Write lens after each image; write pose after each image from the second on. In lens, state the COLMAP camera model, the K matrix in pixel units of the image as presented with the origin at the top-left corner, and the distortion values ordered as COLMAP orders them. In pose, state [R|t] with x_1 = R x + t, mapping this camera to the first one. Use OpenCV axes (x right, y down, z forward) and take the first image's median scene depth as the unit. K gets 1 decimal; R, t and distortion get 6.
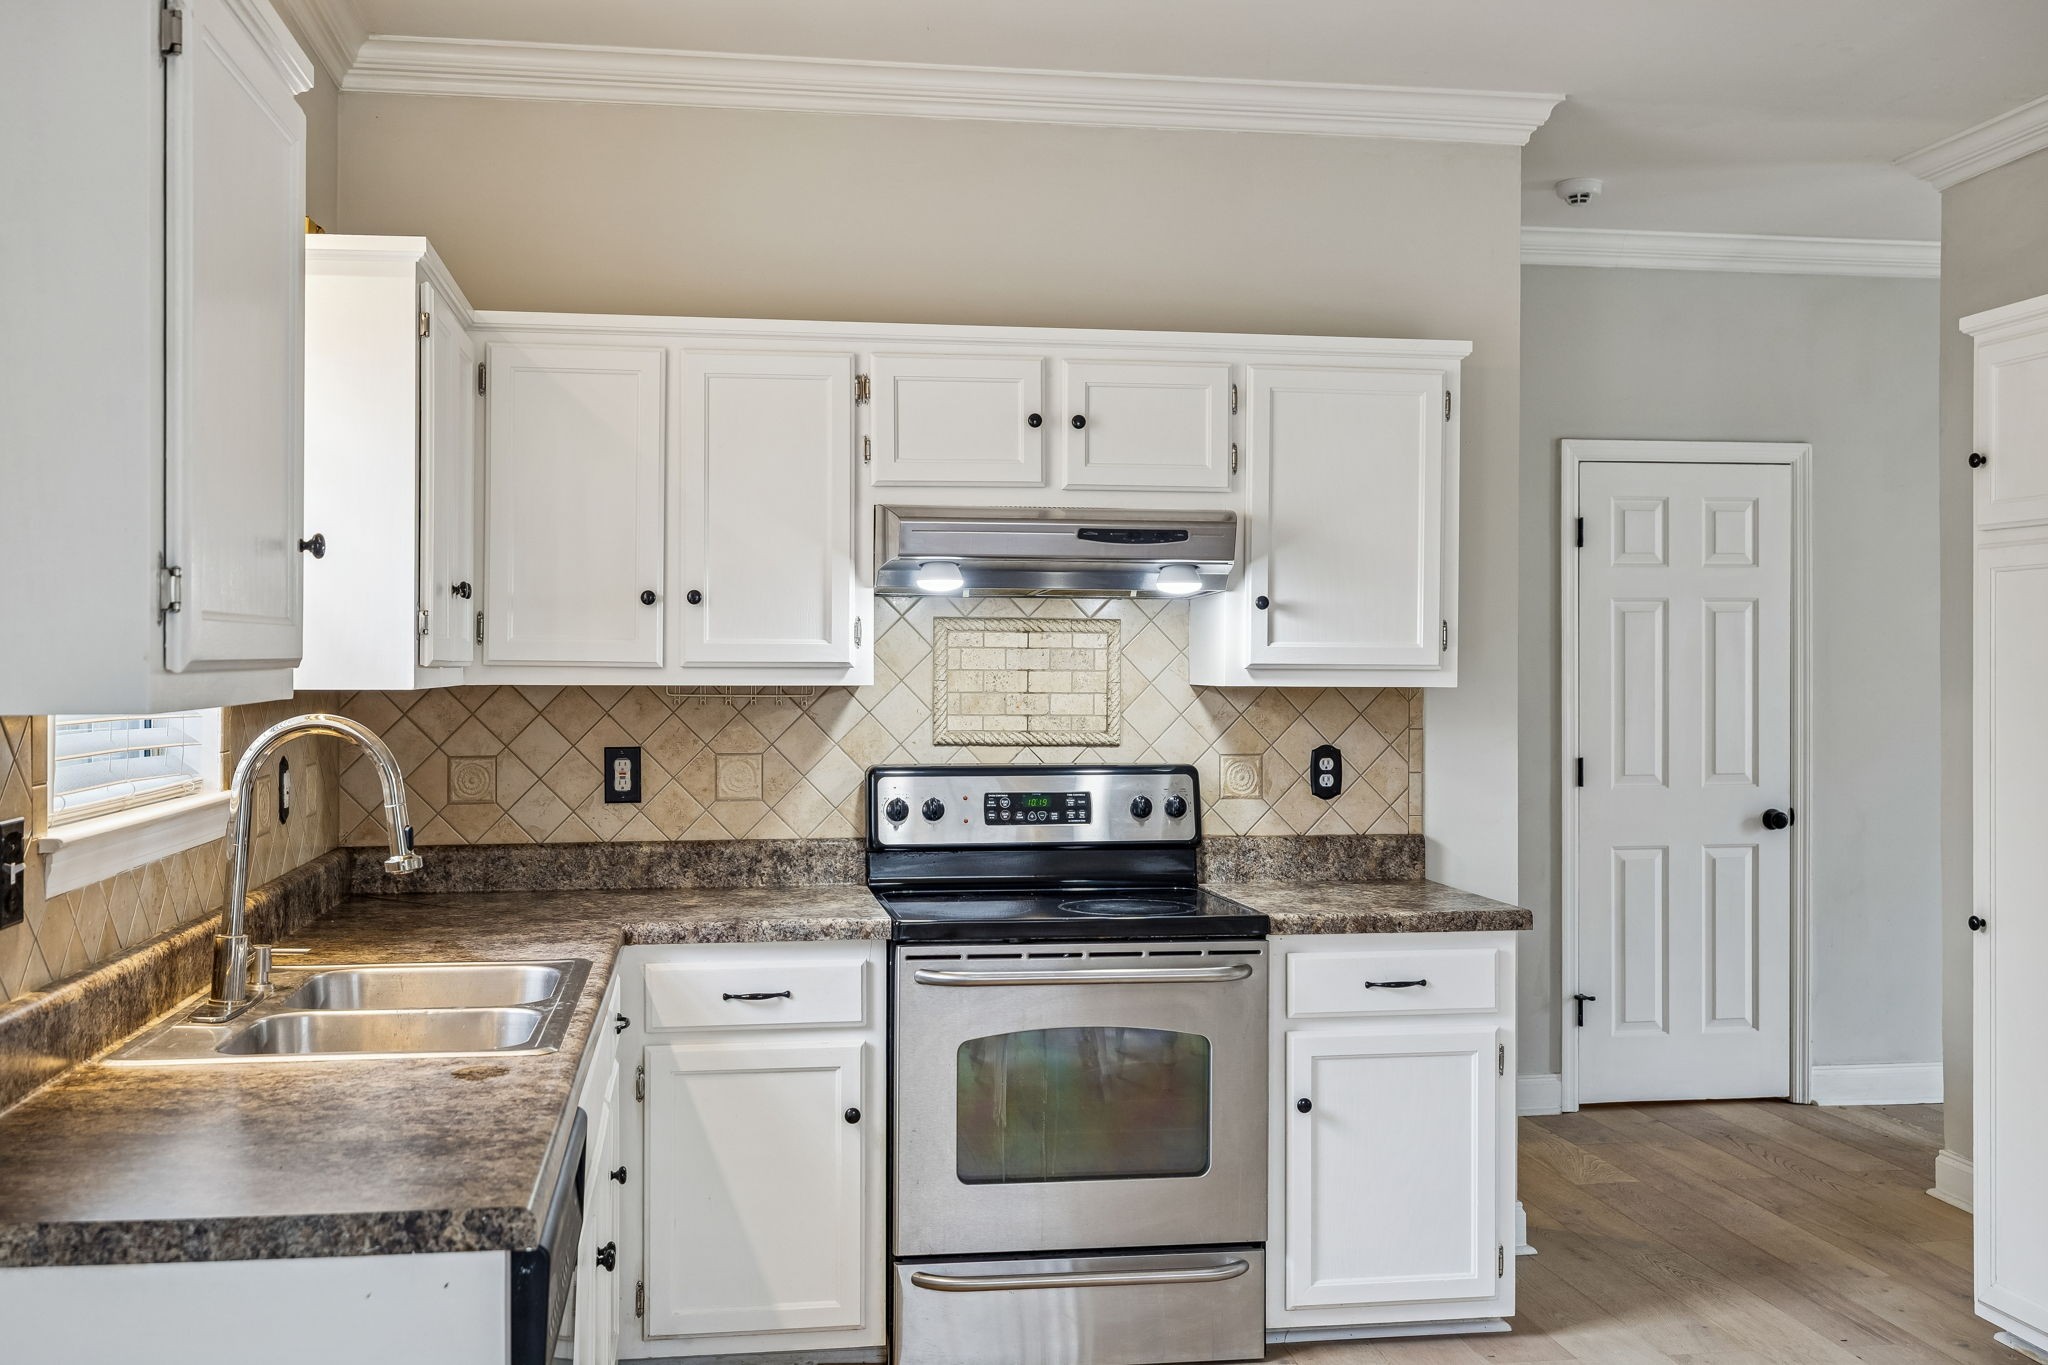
lens RADIAL K [[1996.1, 0, 1021.6], [0, 1996.1, 700.3], [0, 0, 1]] dist [0.017614, 0.000000]
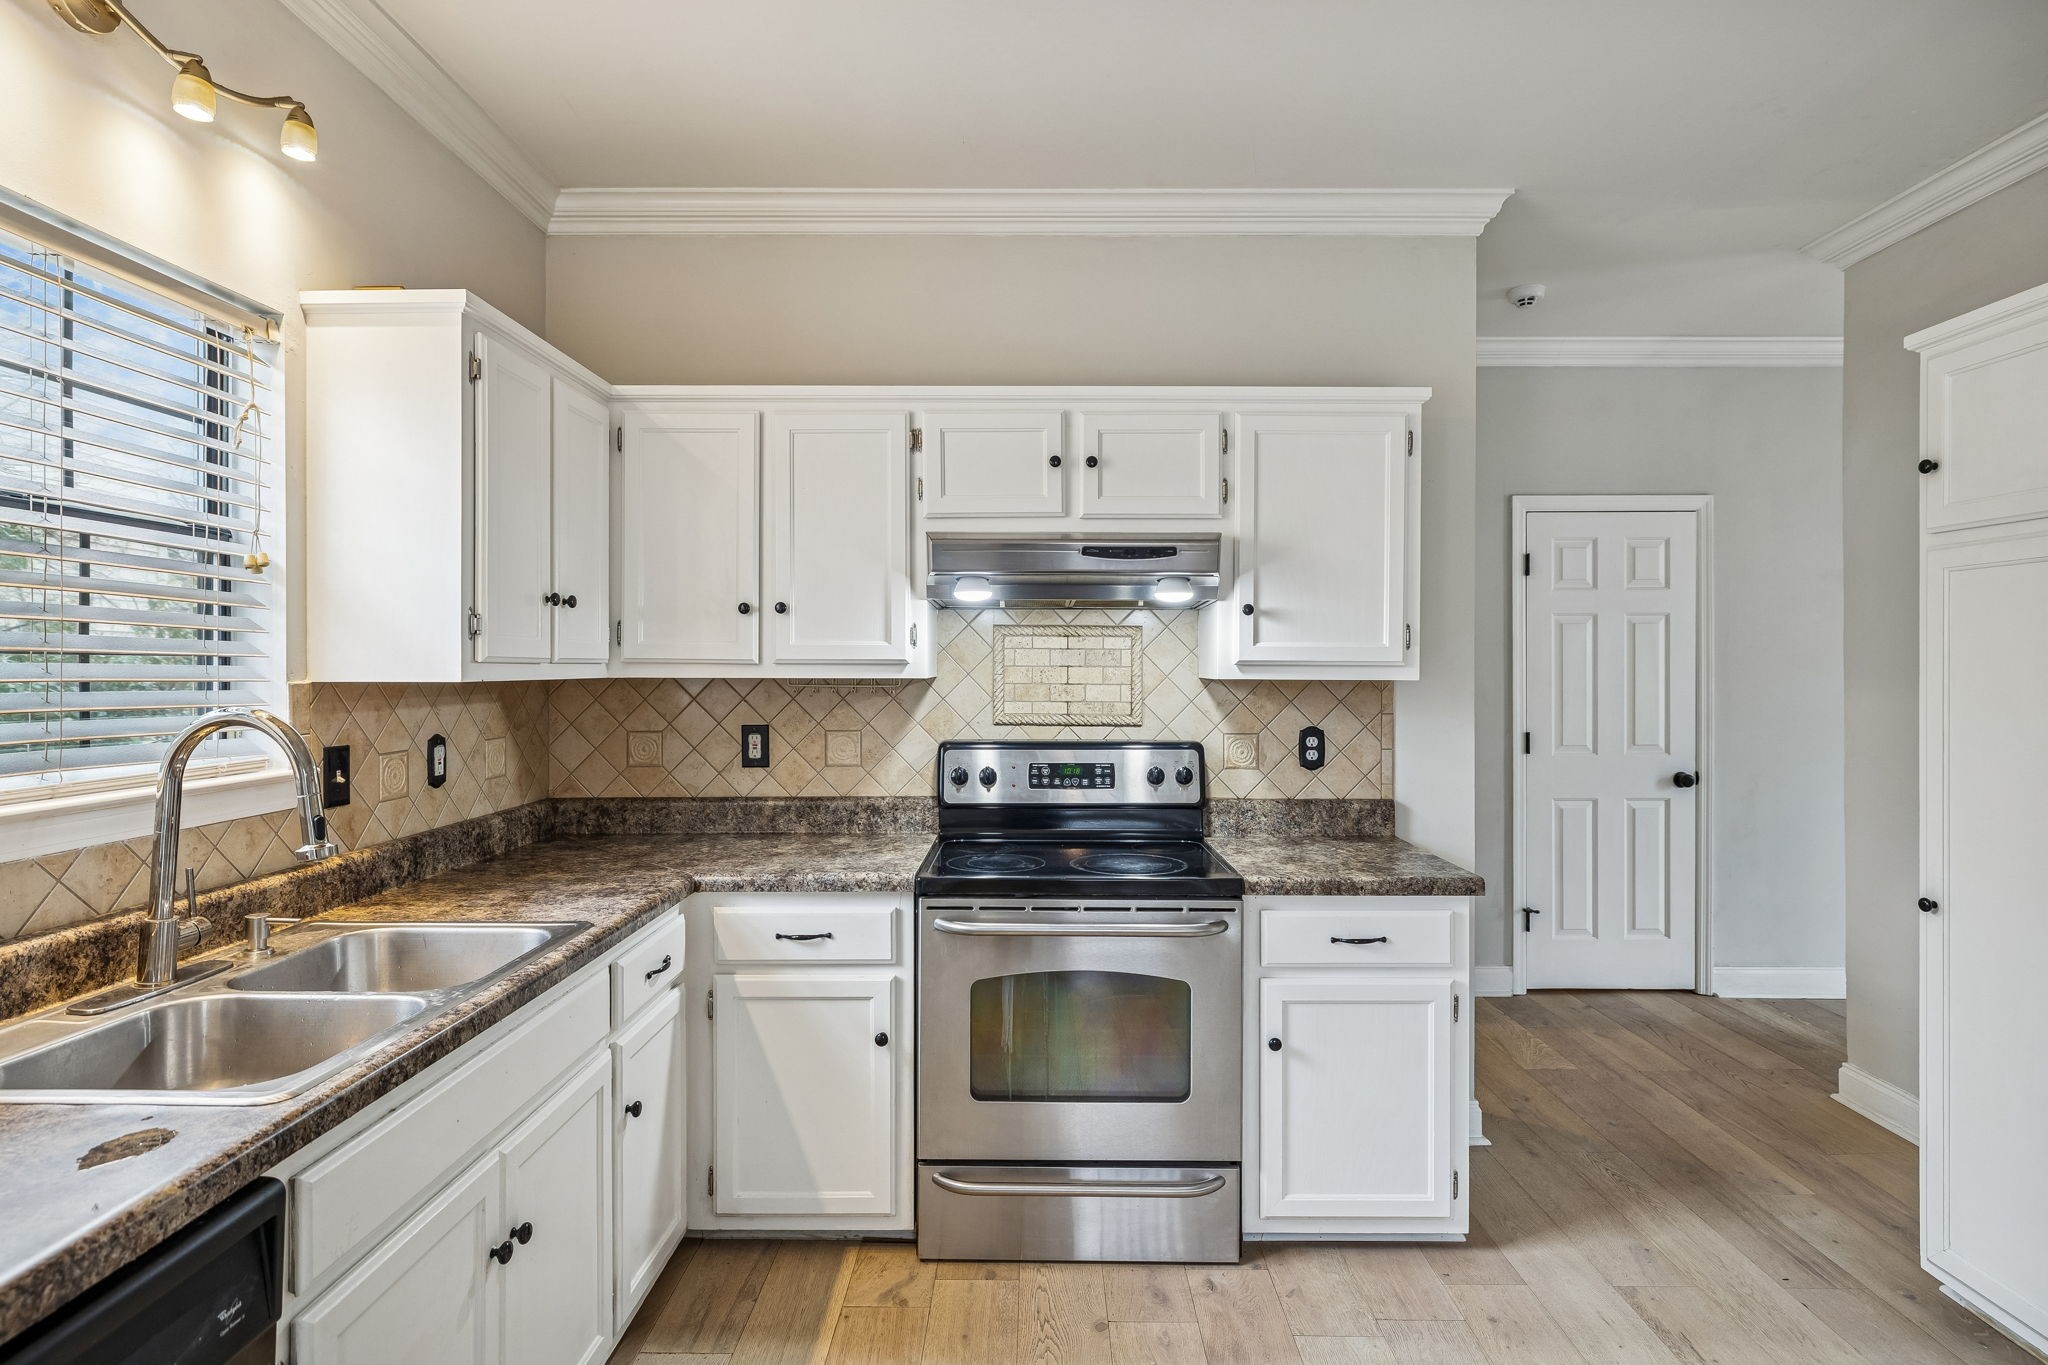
lens RADIAL K [[1054.7, 0, 1035.3], [0, 1054.7, 676.7], [0, 0, 1]] dist [0.001277, 0.001178]
pose [[0.986935, 0.001016, -0.161114, 0.096528], [-0.002276, 0.999968, -0.007641, -0.003515], [0.161101, 0.007908, 0.986906, 0.354058]]
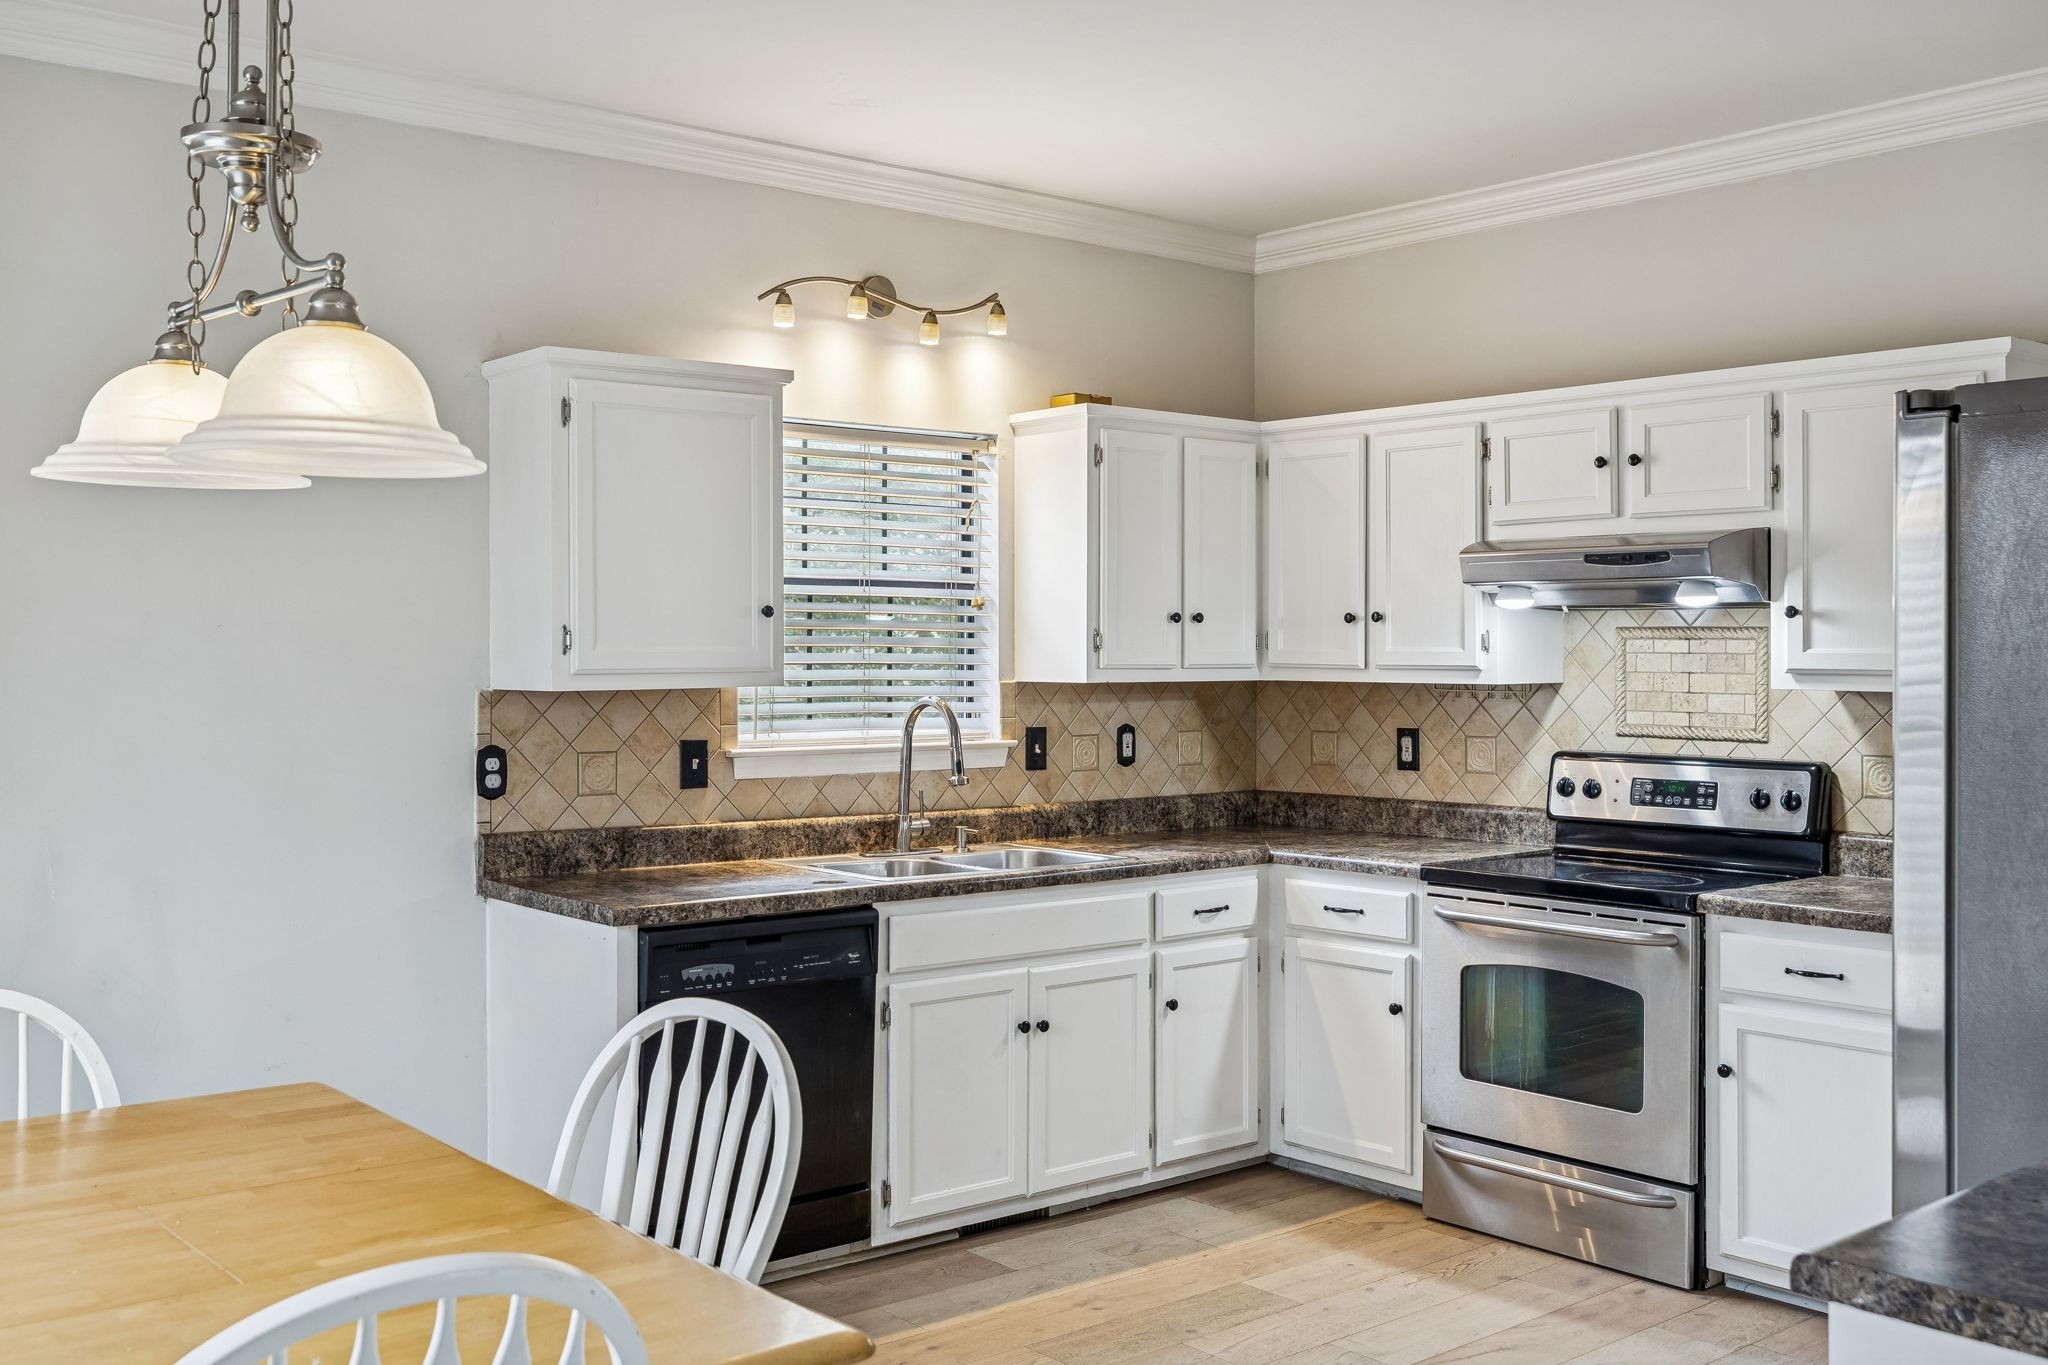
lens RADIAL K [[1996.1, 0, 1021.3], [0, 1996.1, 701.7], [0, 0, 1]] dist [0.017614, 0.000000]
pose [[0.524274, 0.020450, -0.851304, 0.819000], [-0.014886, 0.999779, 0.014848, -0.010508], [0.851420, 0.004888, 0.524462, 0.085743]]
